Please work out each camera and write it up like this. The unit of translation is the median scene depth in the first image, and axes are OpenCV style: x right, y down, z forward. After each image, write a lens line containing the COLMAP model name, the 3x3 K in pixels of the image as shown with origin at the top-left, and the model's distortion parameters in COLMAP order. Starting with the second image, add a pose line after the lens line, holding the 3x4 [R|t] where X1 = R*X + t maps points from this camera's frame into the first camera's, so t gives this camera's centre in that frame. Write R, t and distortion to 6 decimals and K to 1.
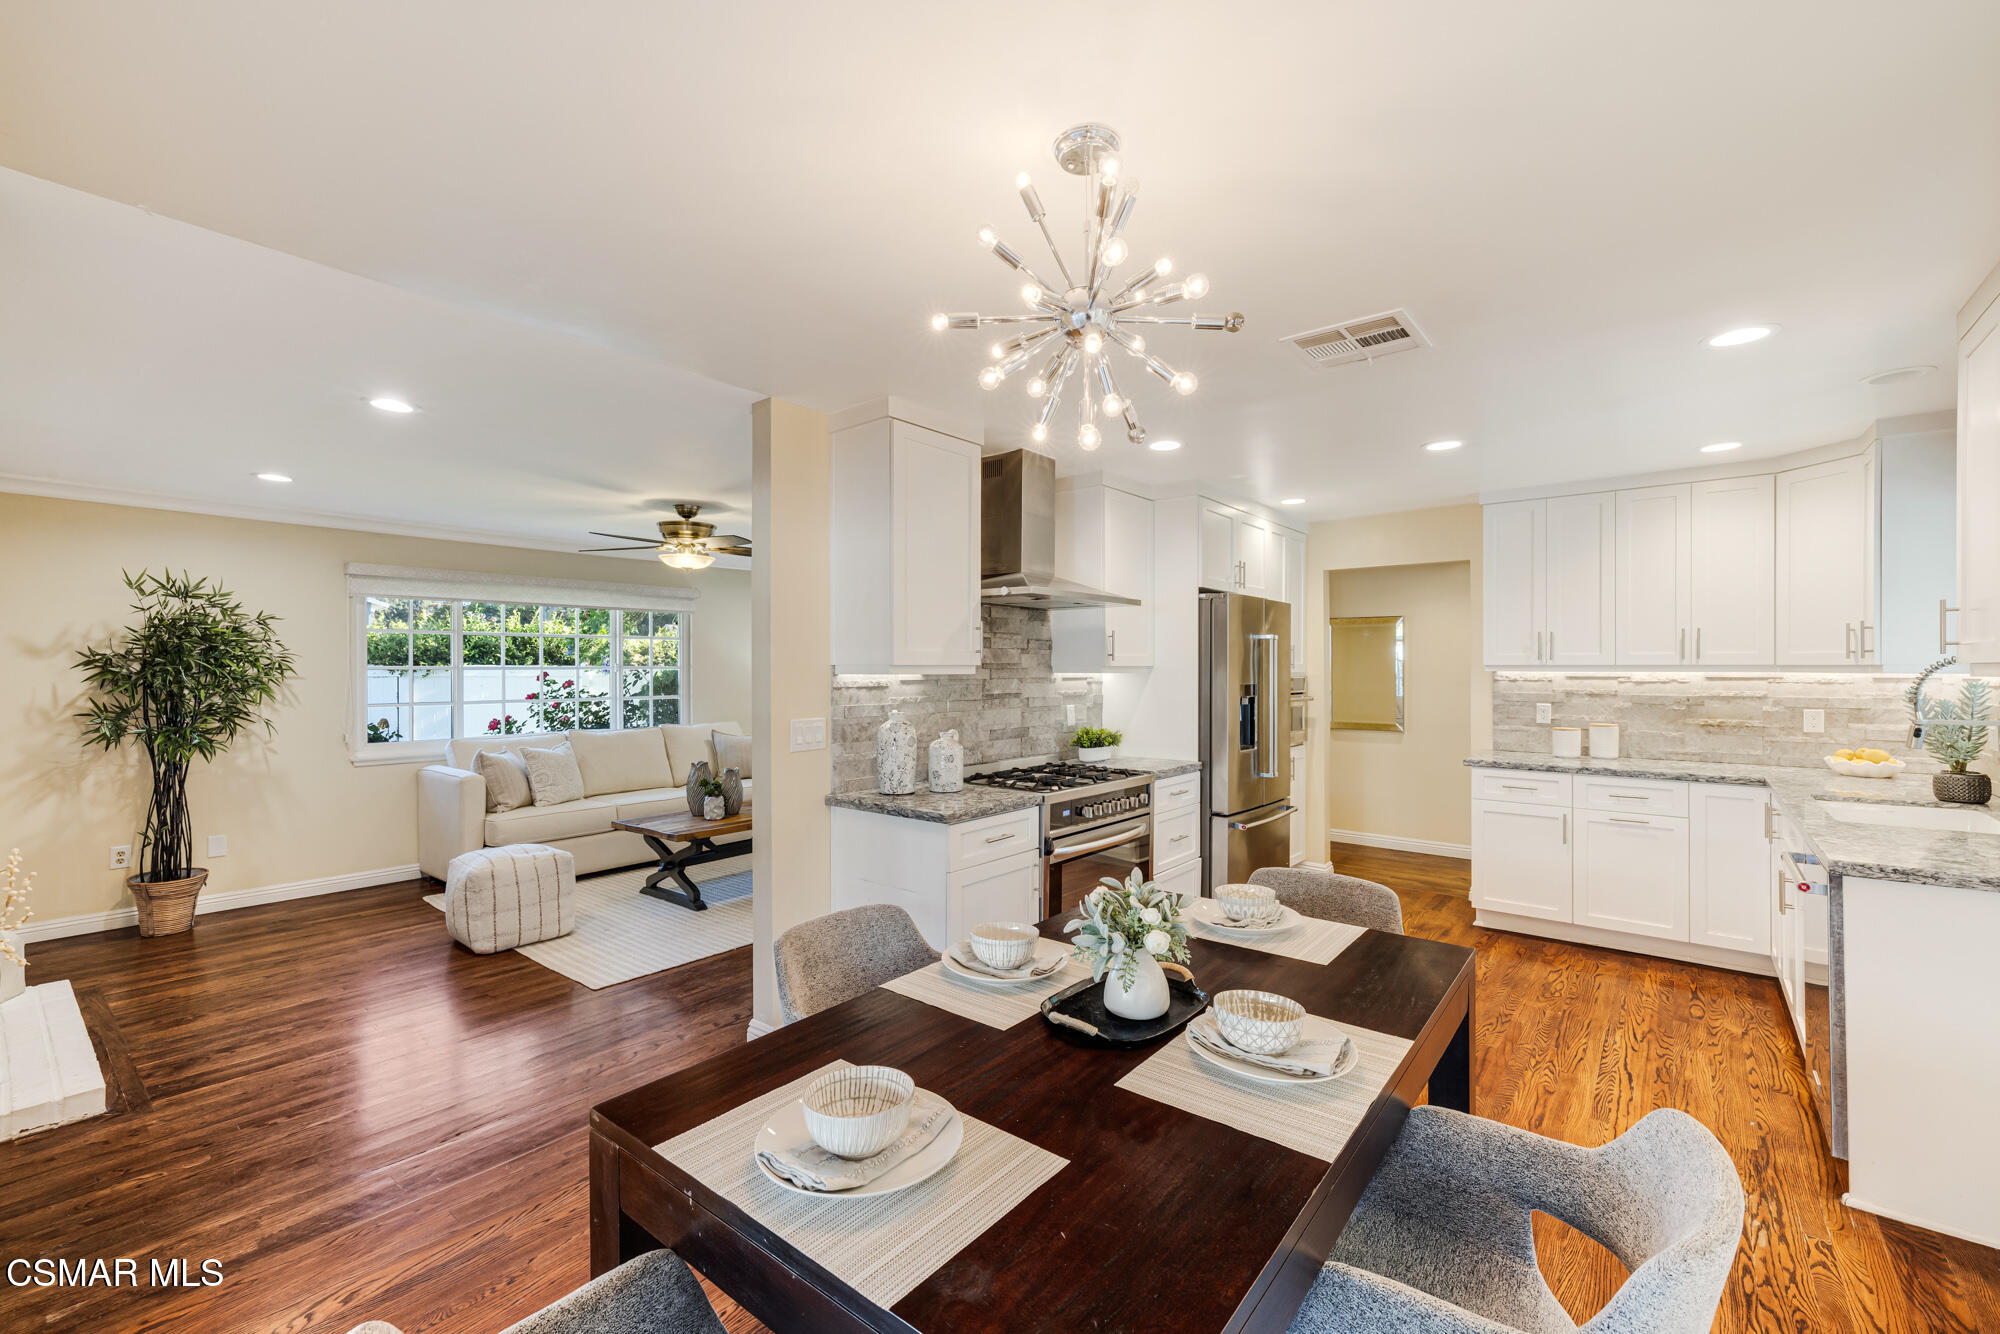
lens RADIAL K [[843.0, 0, 1001.3], [0, 843.0, 670.2], [0, 0, 1]] dist [-0.000578, 0.002907]
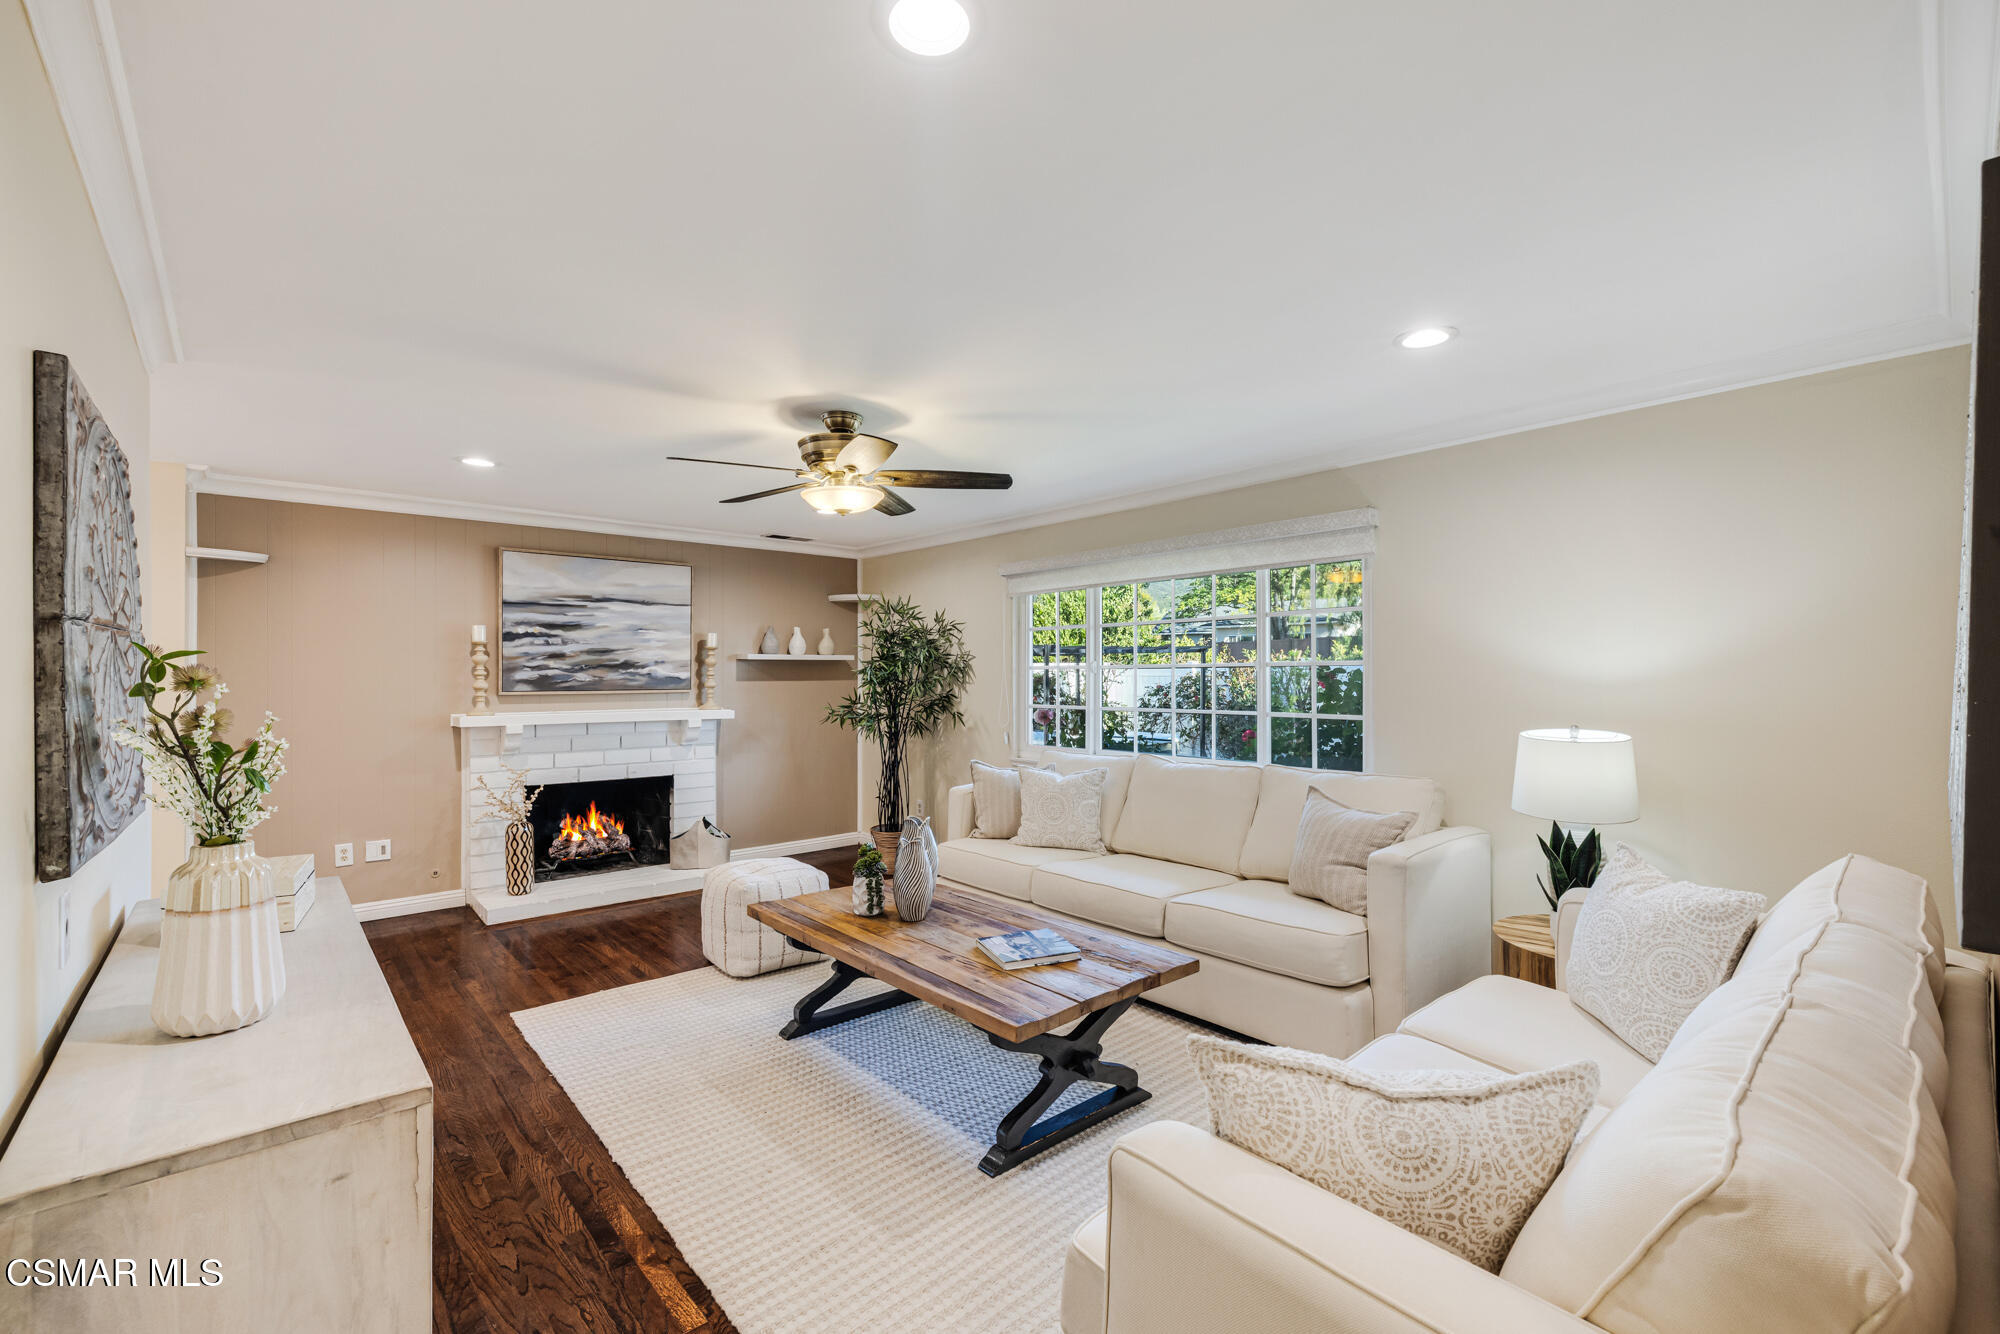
lens RADIAL K [[843.0, 0, 1012.1], [0, 843.0, 676.0], [0, 0, 1]] dist [-0.000578, 0.002907]
pose [[-0.148407, 0.003779, -0.988919, 0.308319], [0.004154, 0.999986, 0.003198, 0.004947], [0.988918, -0.003633, -0.148420, 1.466526]]
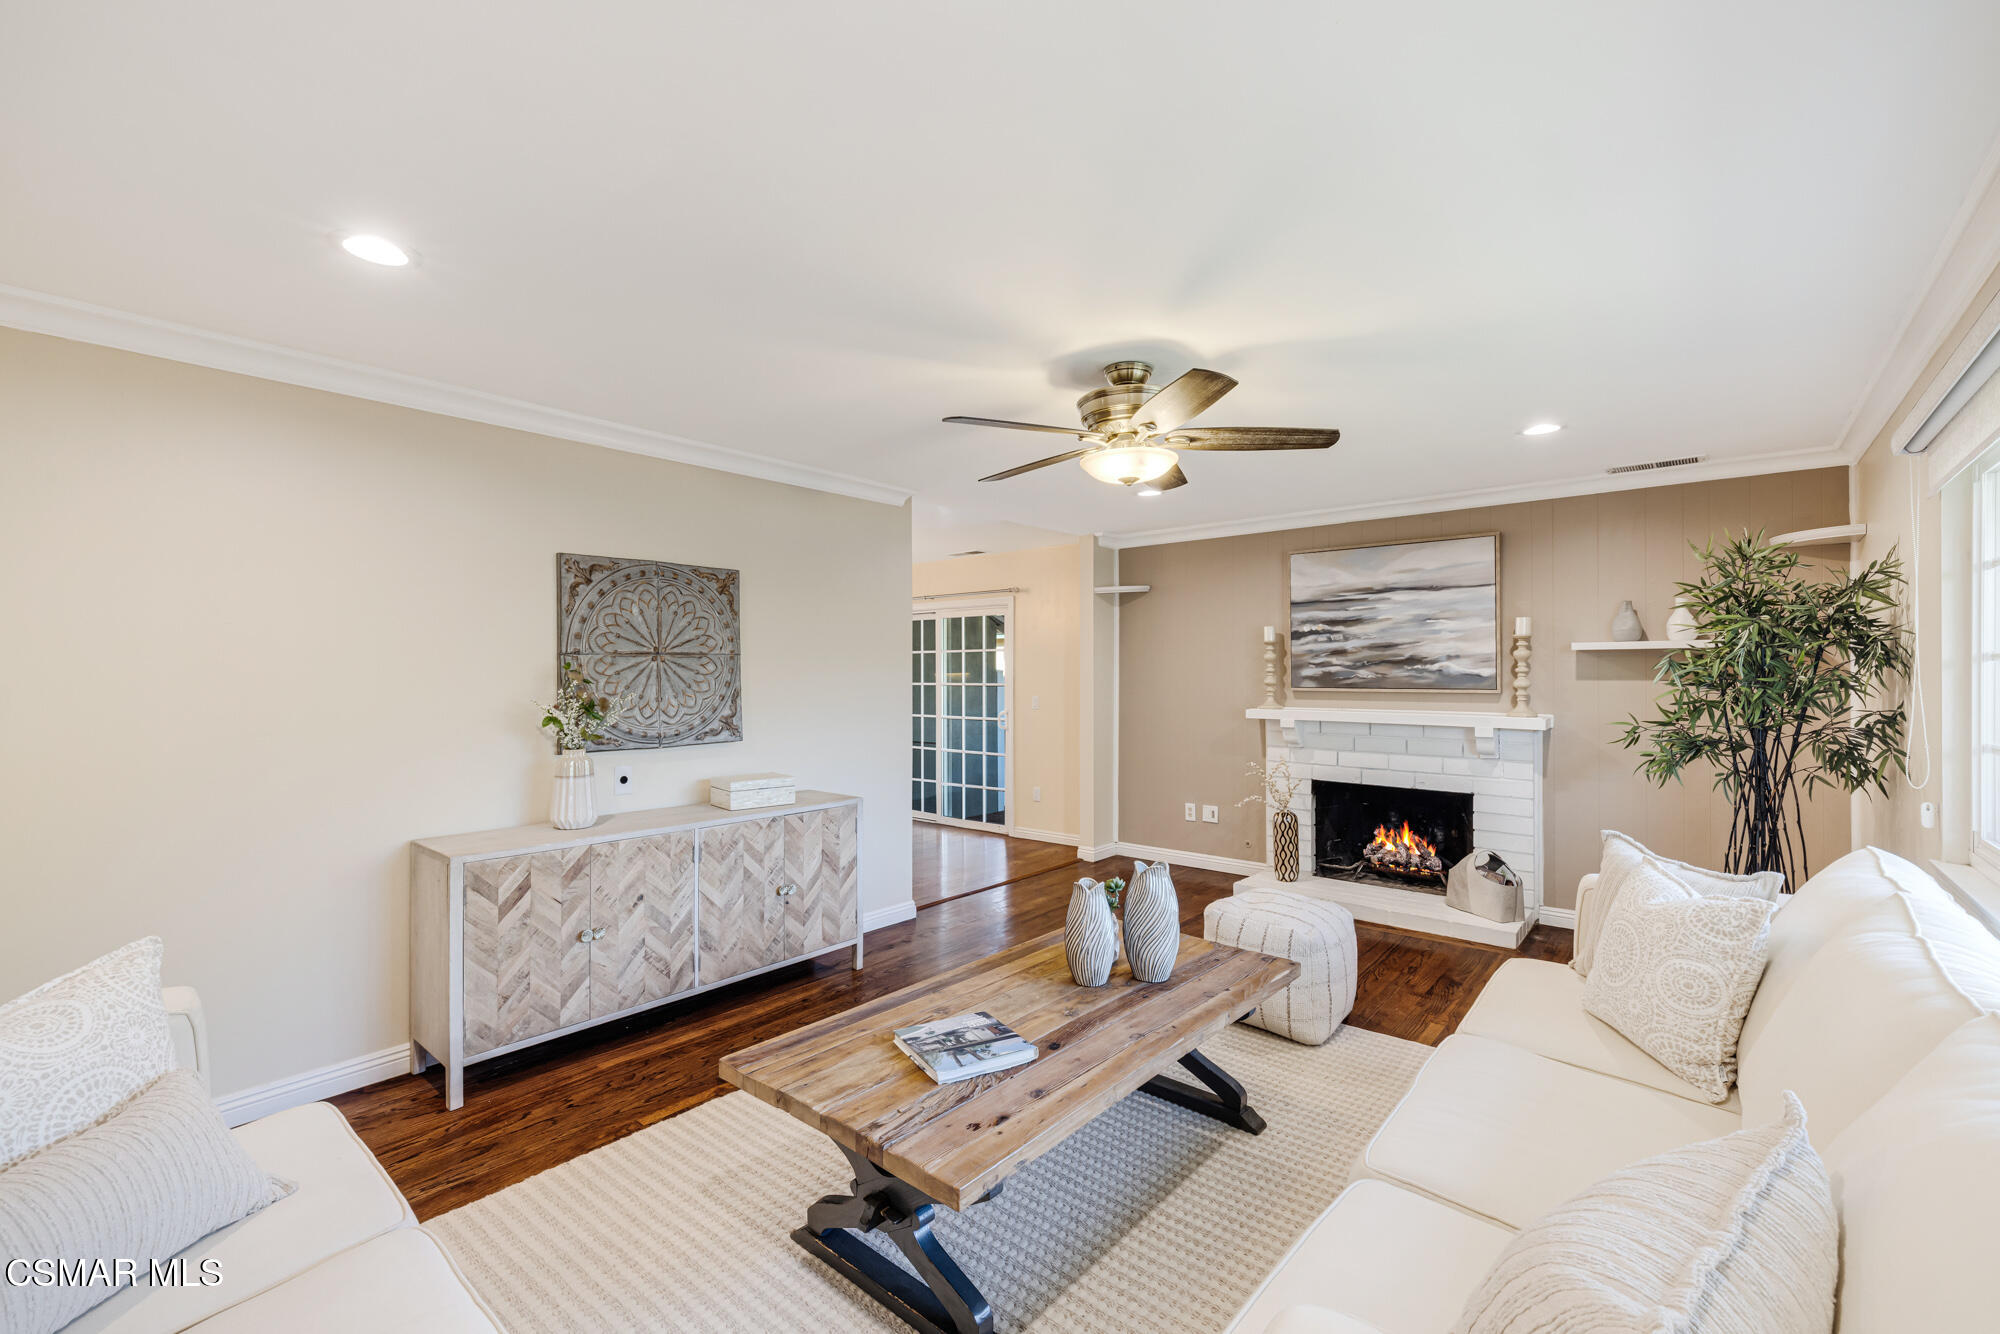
lens RADIAL K [[843.0, 0, 981.9], [0, 843.0, 663.3], [0, 0, 1]] dist [-0.000578, 0.002907]
pose [[-0.999253, 0.003957, 0.038434, -0.355076], [0.003502, 0.999923, -0.011895, 0.004885], [-0.038478, -0.011751, -0.999190, 1.858531]]
